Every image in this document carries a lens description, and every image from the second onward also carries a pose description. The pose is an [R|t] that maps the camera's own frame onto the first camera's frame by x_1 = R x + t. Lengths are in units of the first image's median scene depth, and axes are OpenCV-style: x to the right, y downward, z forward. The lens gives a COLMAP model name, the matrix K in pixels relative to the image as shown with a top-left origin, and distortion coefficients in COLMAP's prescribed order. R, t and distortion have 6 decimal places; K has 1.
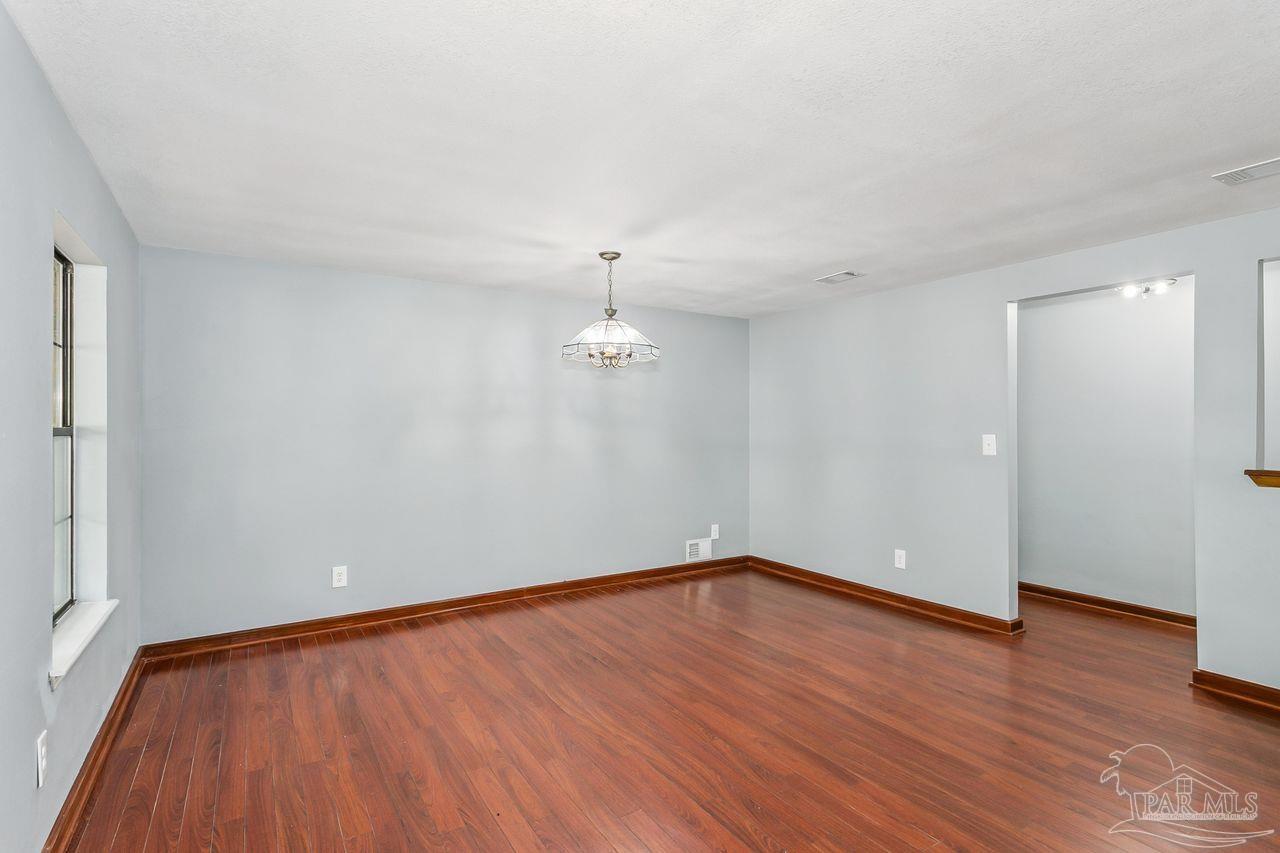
lens RADIAL K [[608.9, 0, 637.4], [0, 608.9, 434.2], [0, 0, 1]] dist [0.000901, -0.000615]
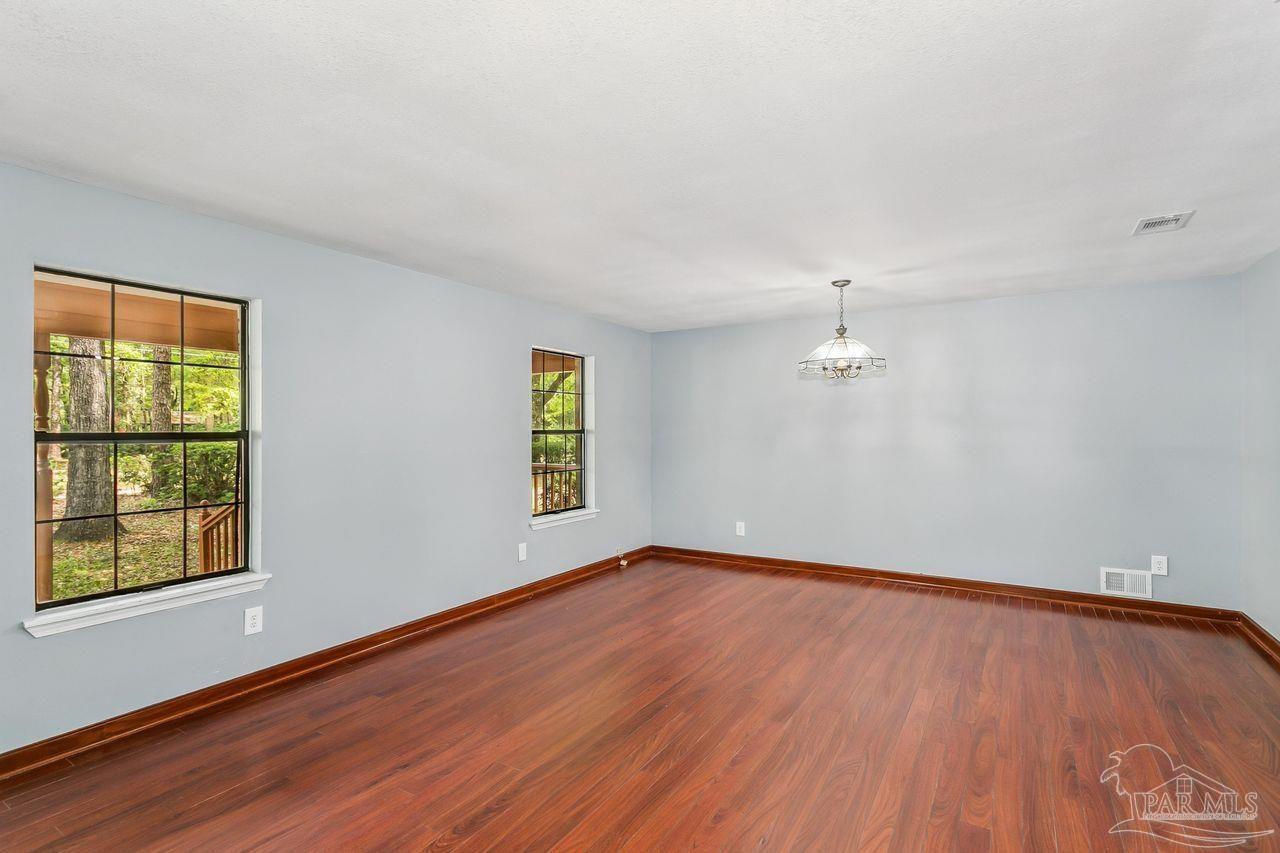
lens RADIAL K [[608.9, 0, 645.3], [0, 608.9, 427.0], [0, 0, 1]] dist [0.000901, -0.000615]
pose [[0.449451, -0.005985, -0.893285, 0.835625], [-0.008076, 0.999909, -0.010763, 0.001545], [0.893268, 0.012052, 0.449362, 0.130315]]
